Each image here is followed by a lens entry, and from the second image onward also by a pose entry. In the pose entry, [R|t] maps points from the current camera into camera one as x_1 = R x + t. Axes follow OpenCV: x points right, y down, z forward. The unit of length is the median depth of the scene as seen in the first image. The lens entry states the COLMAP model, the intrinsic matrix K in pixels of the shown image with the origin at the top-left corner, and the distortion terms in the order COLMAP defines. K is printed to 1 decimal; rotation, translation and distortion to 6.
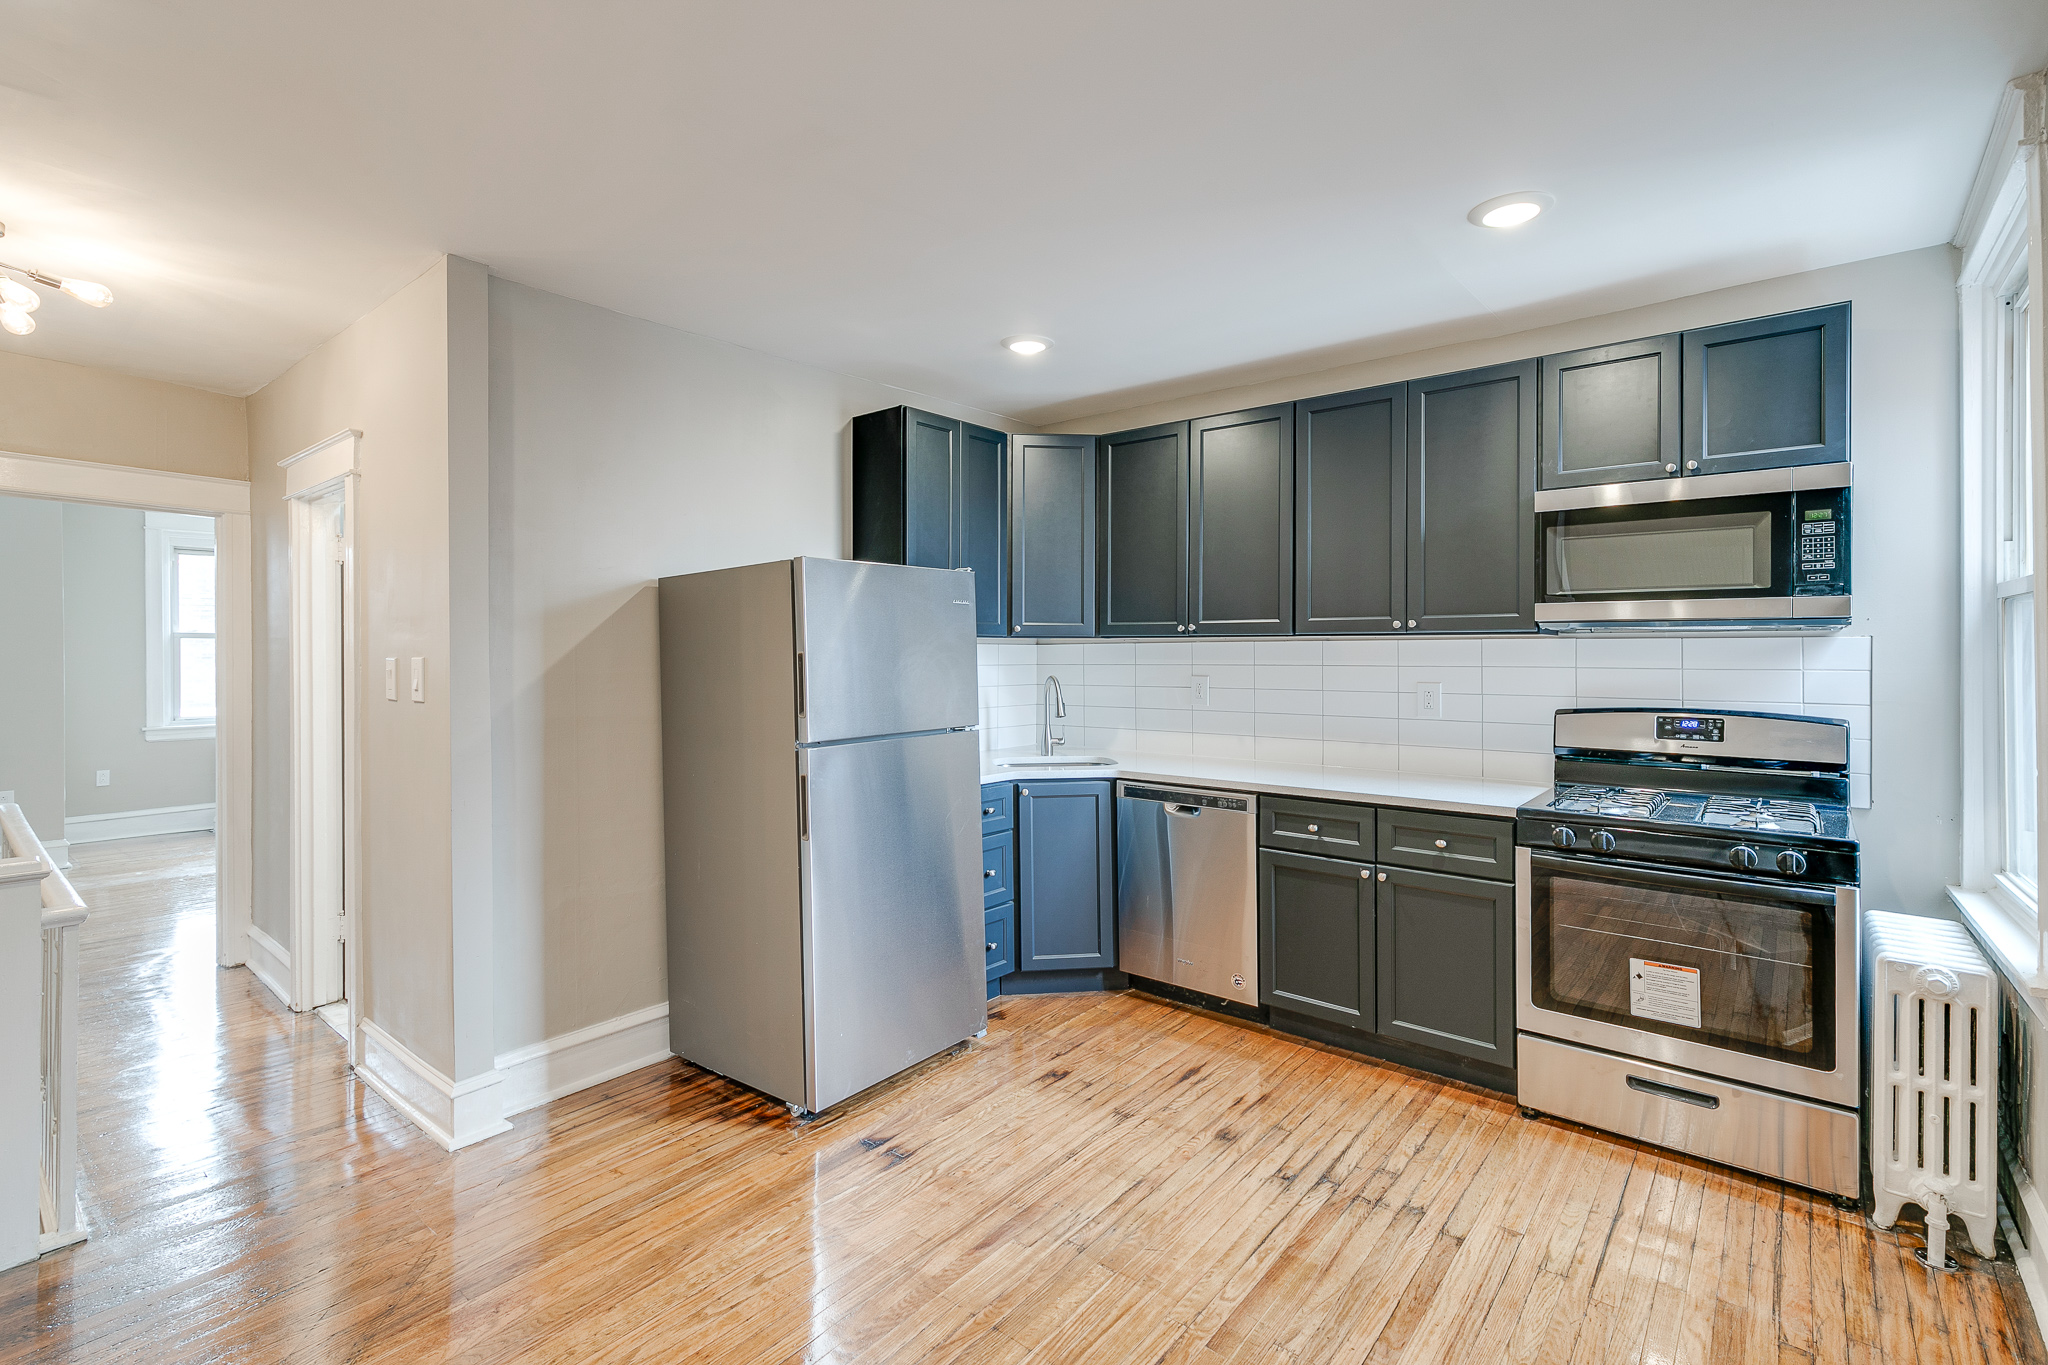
lens RADIAL K [[917.8, 0, 1026.6], [0, 917.8, 656.6], [0, 0, 1]] dist [0.001371, 0.000256]
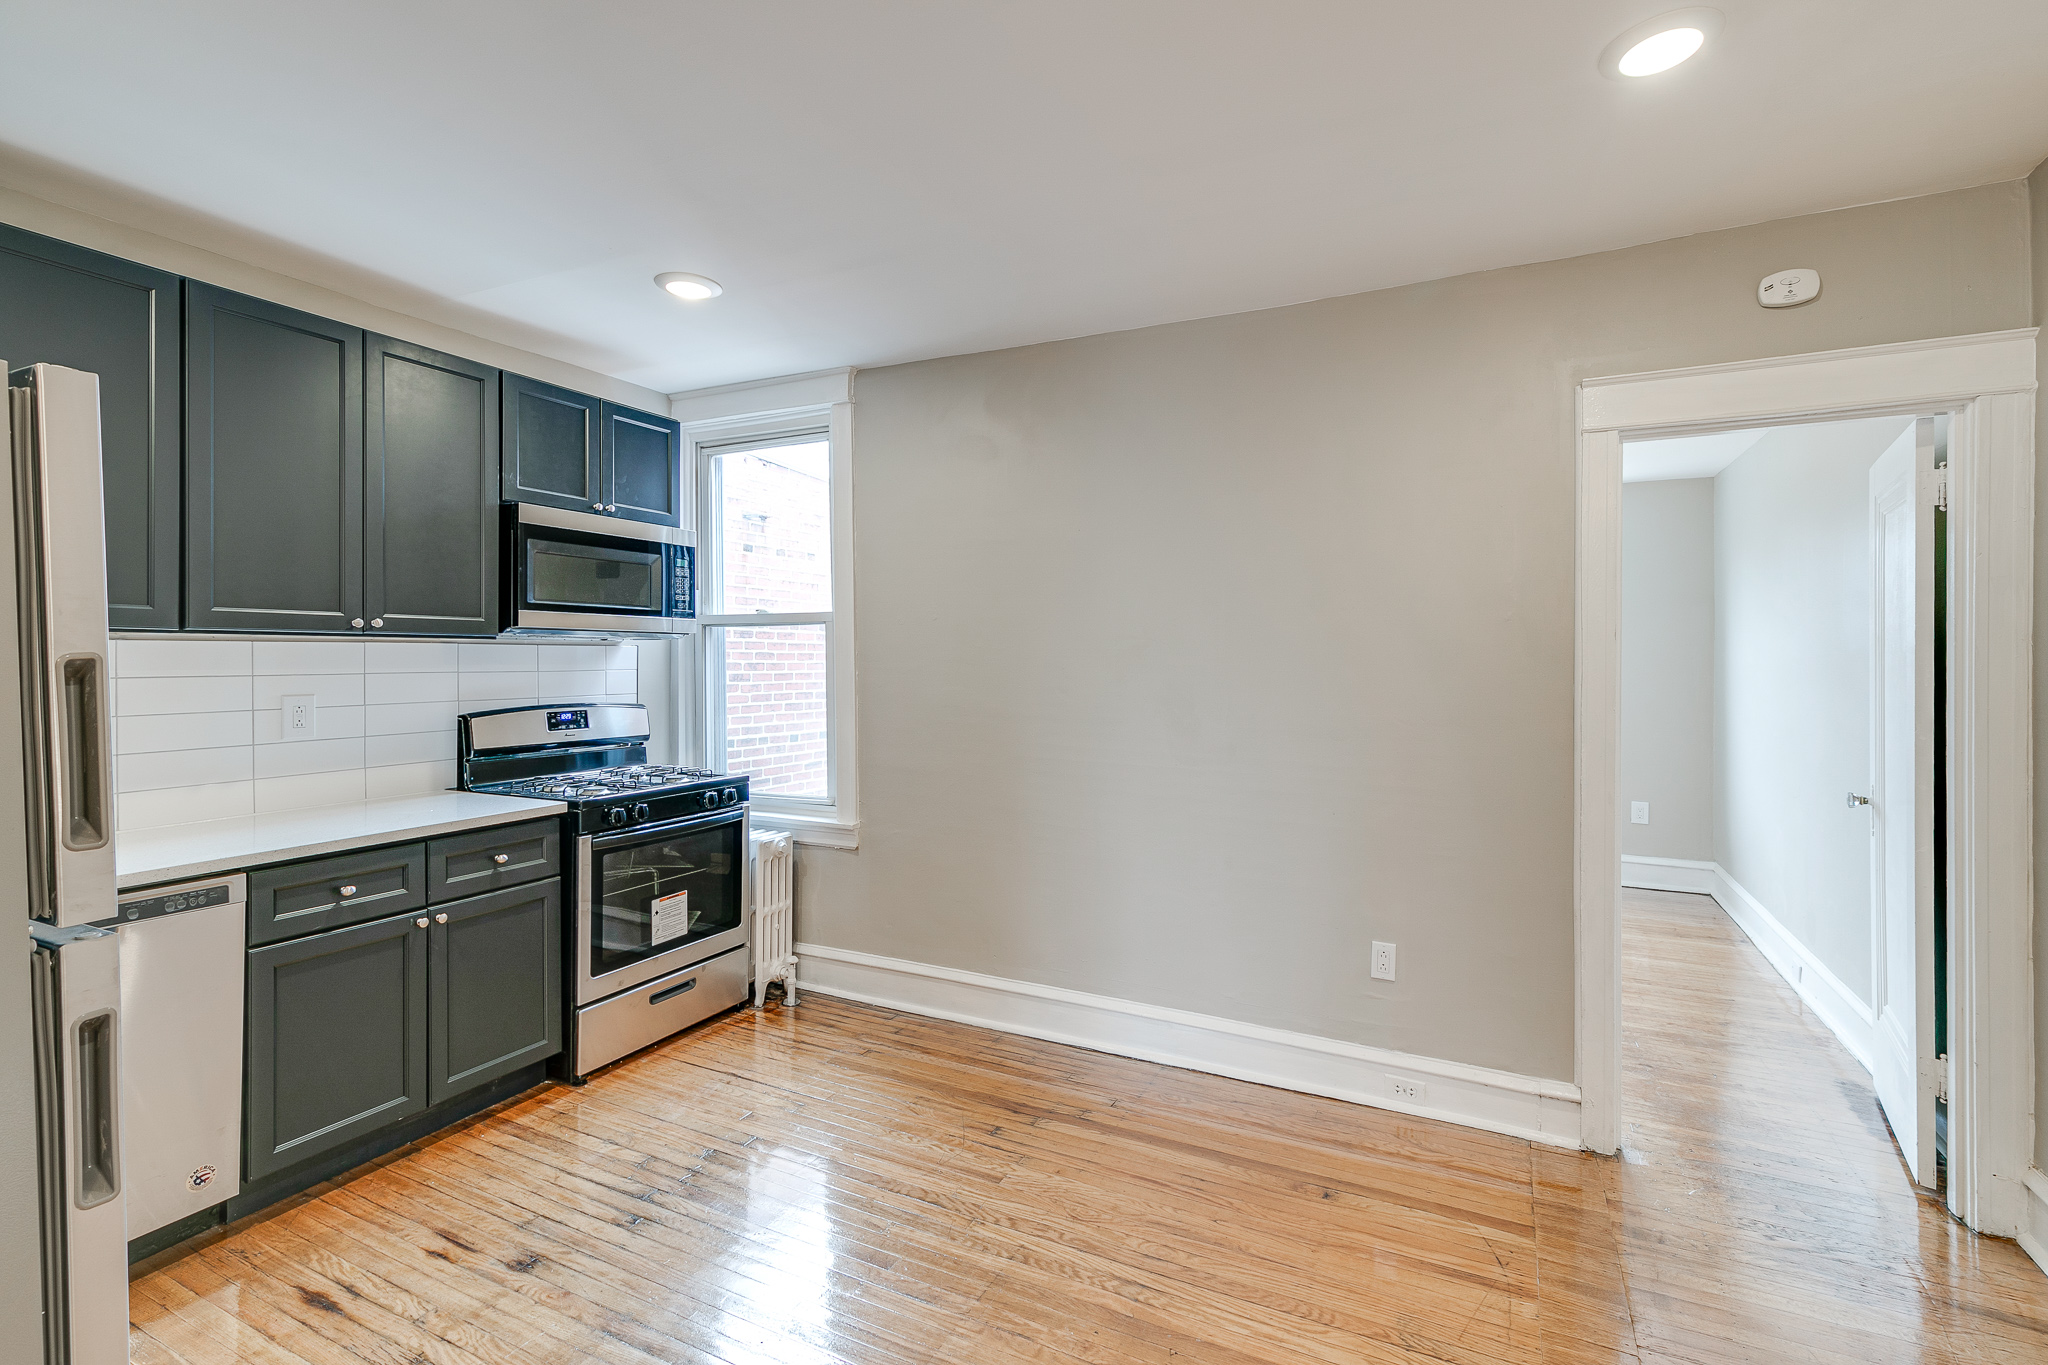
lens RADIAL K [[935.4, 0, 1029.1], [0, 935.4, 646.2], [0, 0, 1]] dist [0.001909, 0.000061]
pose [[-0.224257, 0.009064, 0.974488, -0.606728], [0.003936, 0.999957, -0.008395, -0.005731], [-0.974522, 0.001953, -0.224283, 0.673360]]
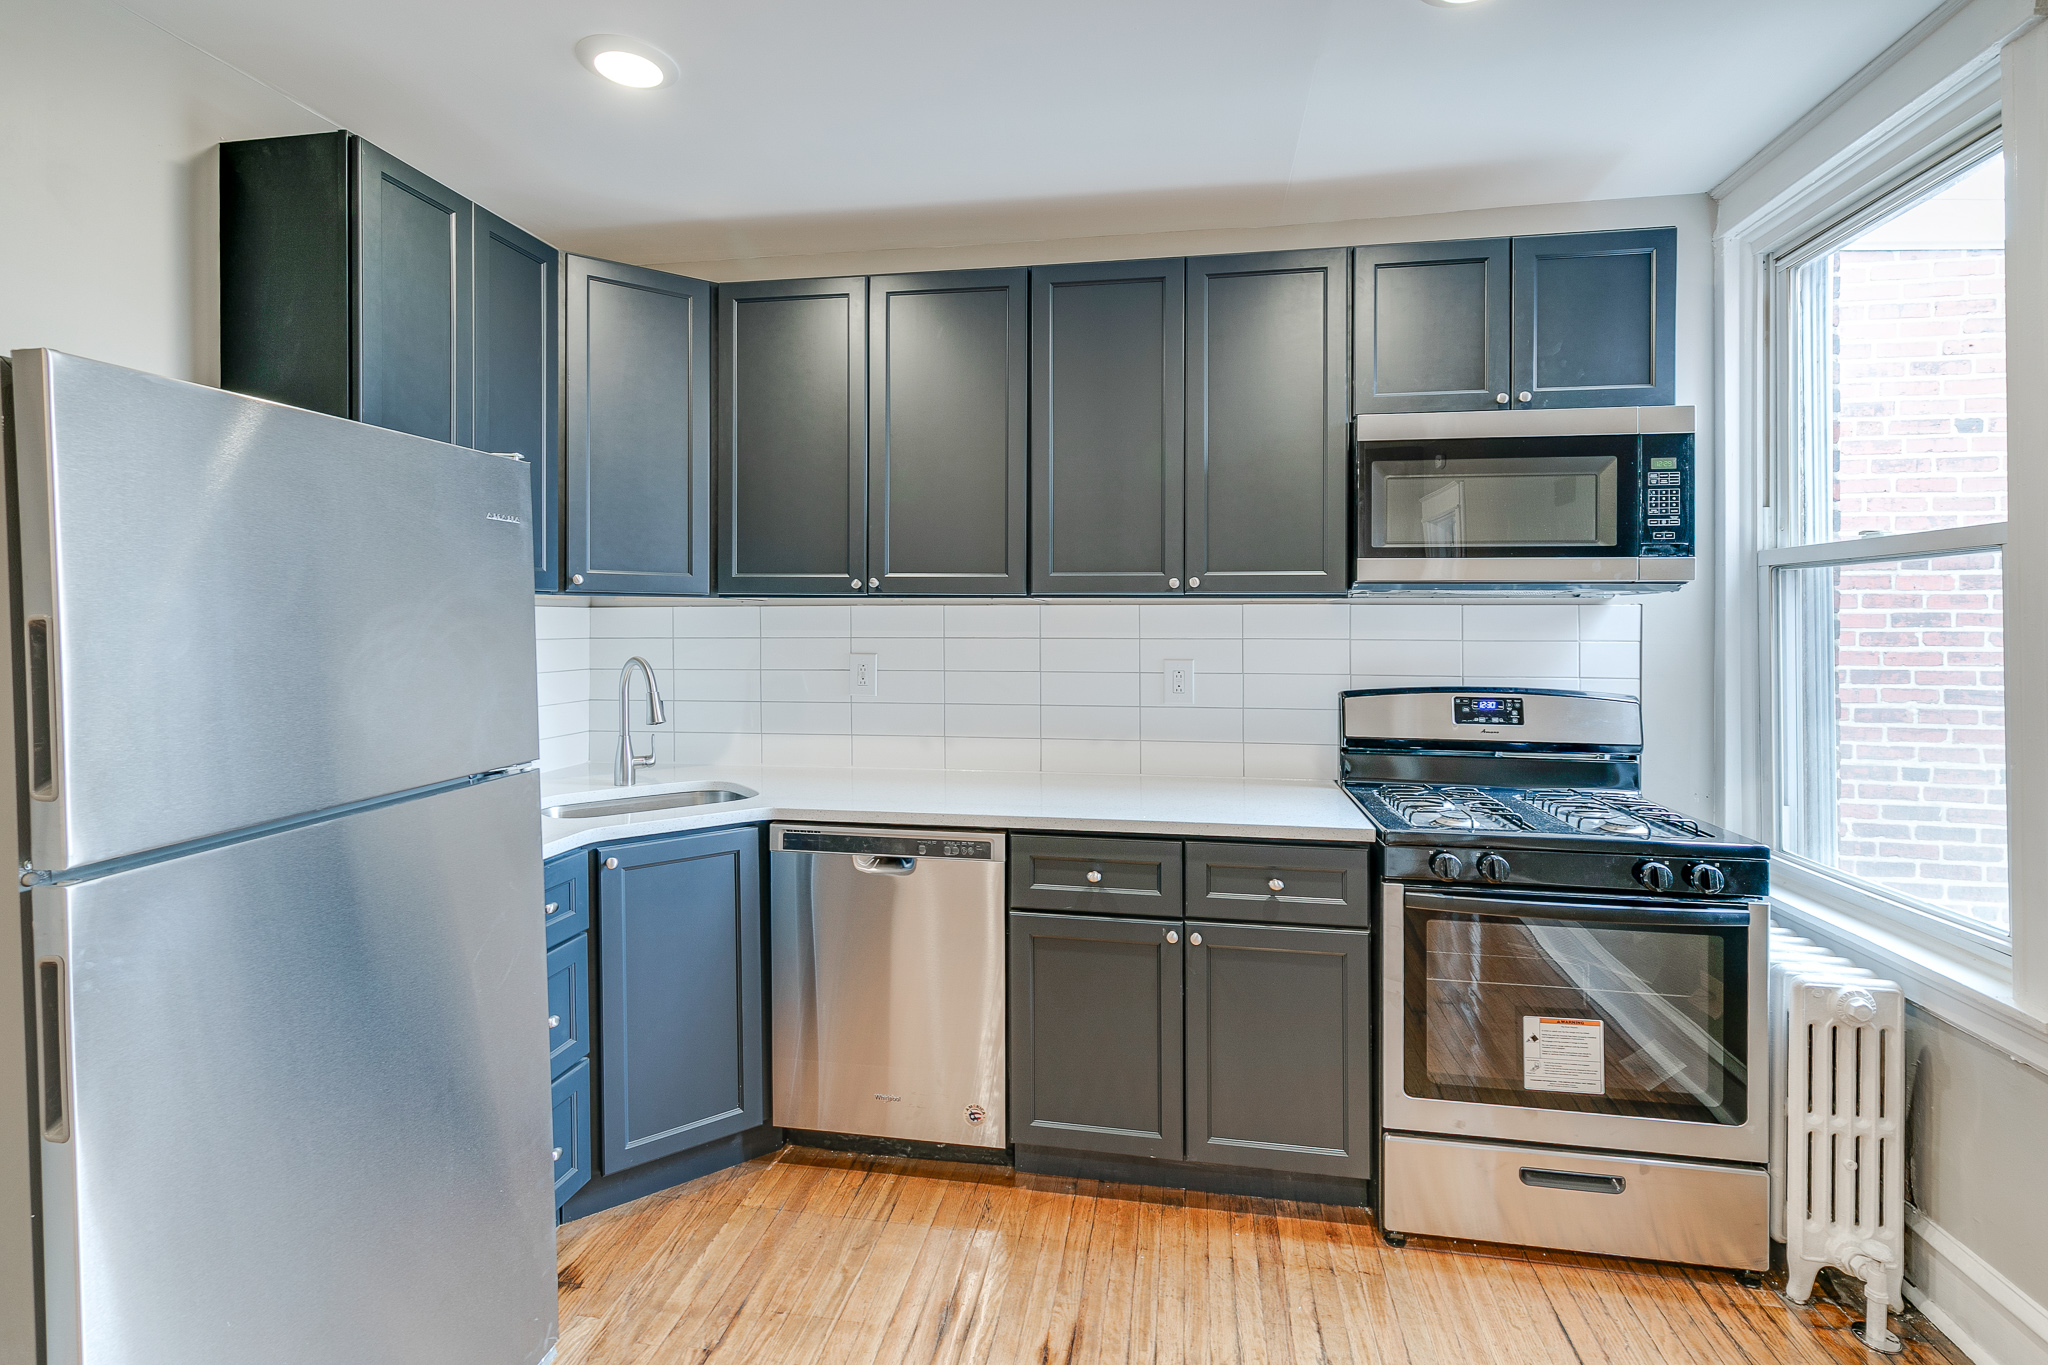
lens RADIAL K [[940.6, 0, 1026.2], [0, 940.6, 625.1], [0, 0, 1]] dist [0.004833, -0.000182]
pose [[0.866066, -0.000499, 0.499929, -0.088886], [-0.000310, 0.999999, 0.001535, -0.002338], [-0.499929, -0.001485, 0.866065, 0.448117]]
